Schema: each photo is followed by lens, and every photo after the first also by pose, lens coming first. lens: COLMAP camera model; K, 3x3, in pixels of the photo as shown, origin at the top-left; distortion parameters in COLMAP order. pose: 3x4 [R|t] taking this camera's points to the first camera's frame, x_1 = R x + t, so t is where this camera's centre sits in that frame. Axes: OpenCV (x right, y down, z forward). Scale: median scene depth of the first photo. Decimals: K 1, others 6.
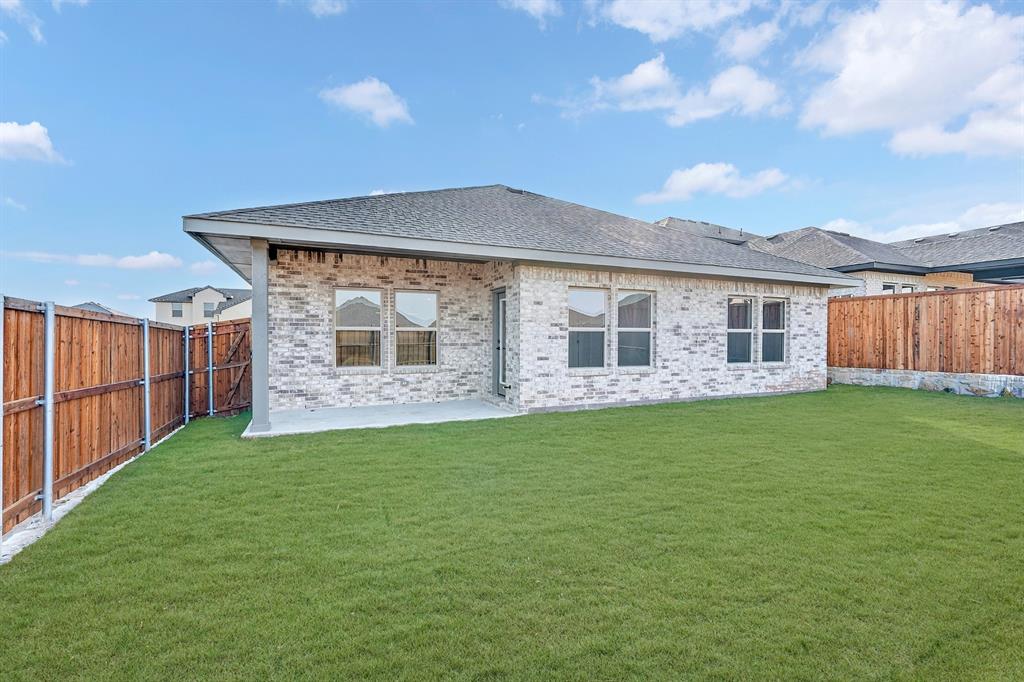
lens RADIAL K [[443.7, 0, 512.0], [0, 443.7, 341.0], [0, 0, 1]] dist [0.000588, -0.000073]
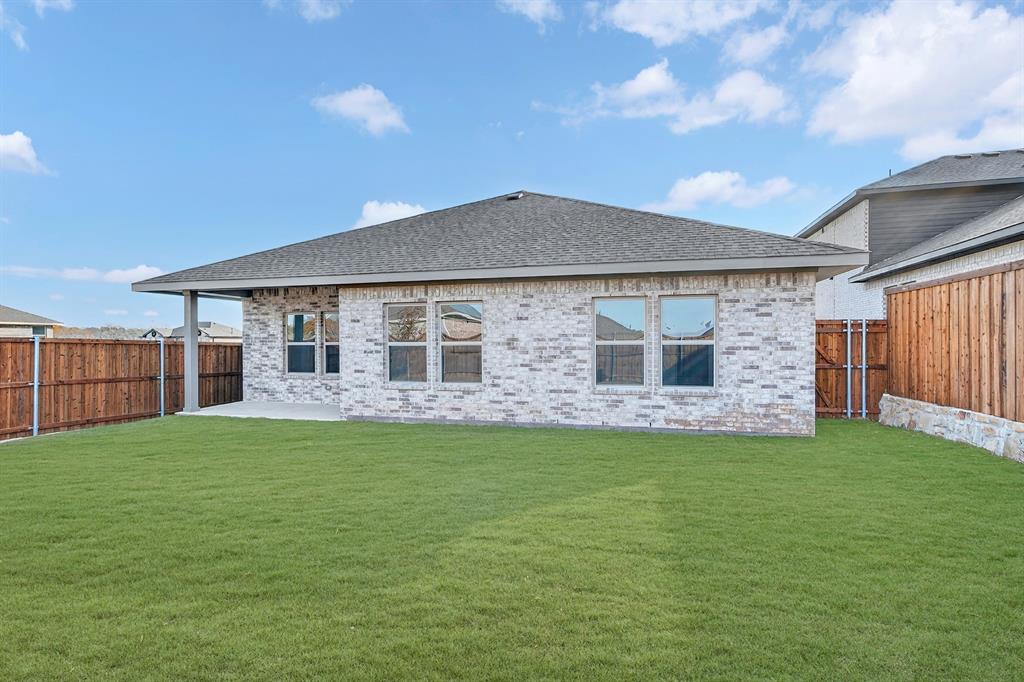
lens RADIAL K [[474.5, 0, 512.0], [0, 474.5, 341.0], [0, 0, 1]] dist [0.000303, 0.000053]
pose [[0.786603, -0.007506, -0.617414, 1.007747], [0.000385, 0.999932, -0.011665, -0.019528], [0.617459, 0.008938, 0.786552, 0.286600]]
